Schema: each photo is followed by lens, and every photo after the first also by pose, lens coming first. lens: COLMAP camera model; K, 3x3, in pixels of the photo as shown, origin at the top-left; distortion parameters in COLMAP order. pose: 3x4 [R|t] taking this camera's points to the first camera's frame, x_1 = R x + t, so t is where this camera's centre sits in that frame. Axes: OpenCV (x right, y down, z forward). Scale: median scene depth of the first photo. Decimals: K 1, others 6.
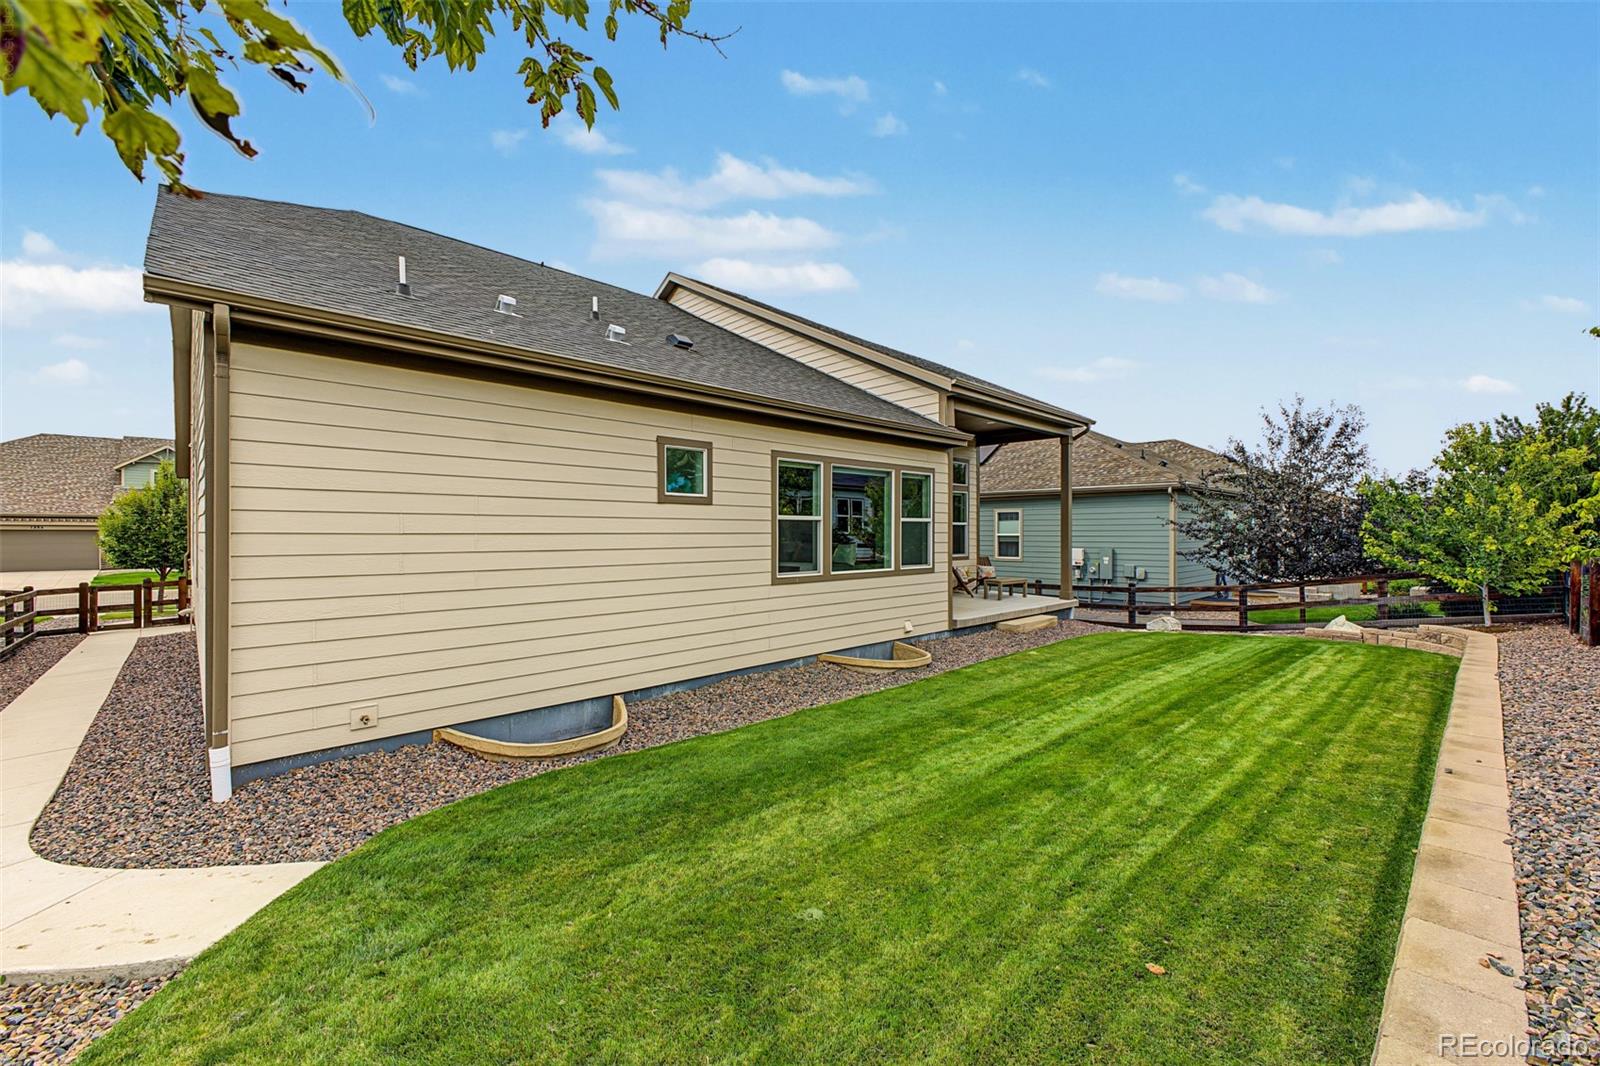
lens RADIAL K [[631.4, 0, 816.8], [0, 631.4, 527.6], [0, 0, 1]] dist [0.011430, -0.002682]
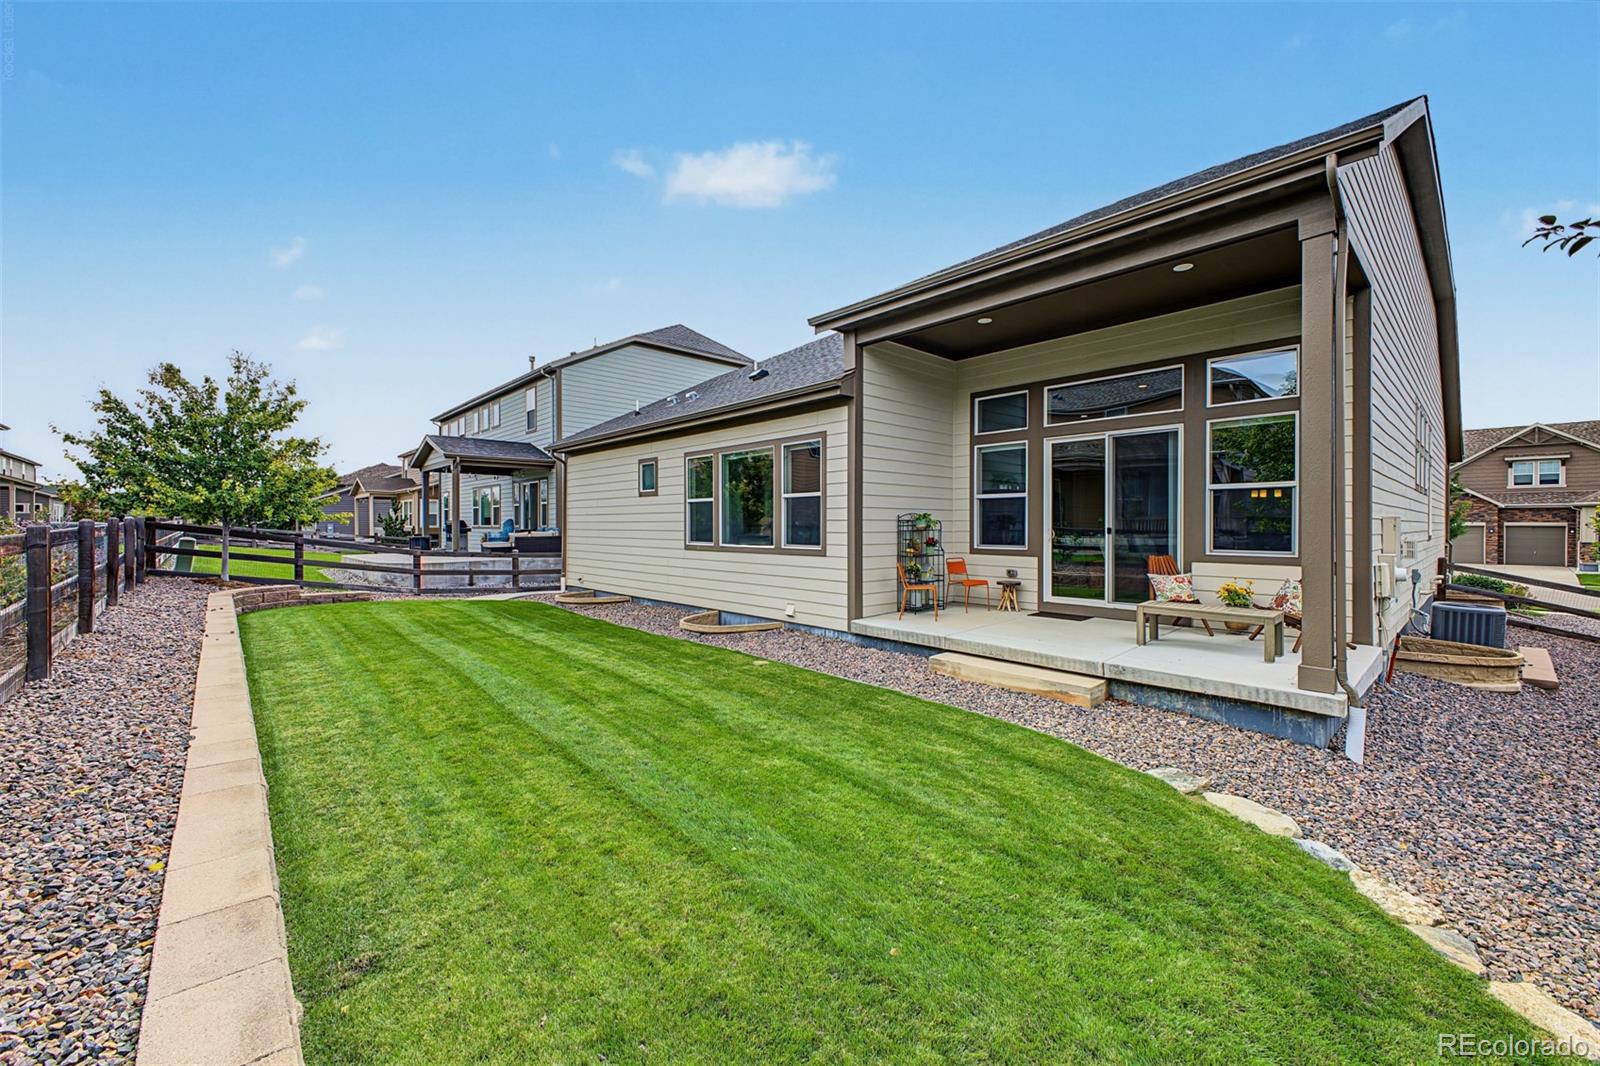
lens RADIAL K [[631.4, 0, 805.3], [0, 631.4, 520.4], [0, 0, 1]] dist [0.011430, -0.002682]
pose [[-0.028774, -0.011398, -0.999521, 1.105904], [0.004693, 0.999922, -0.011537, 0.036701], [0.999575, -0.005022, -0.028718, 1.085302]]
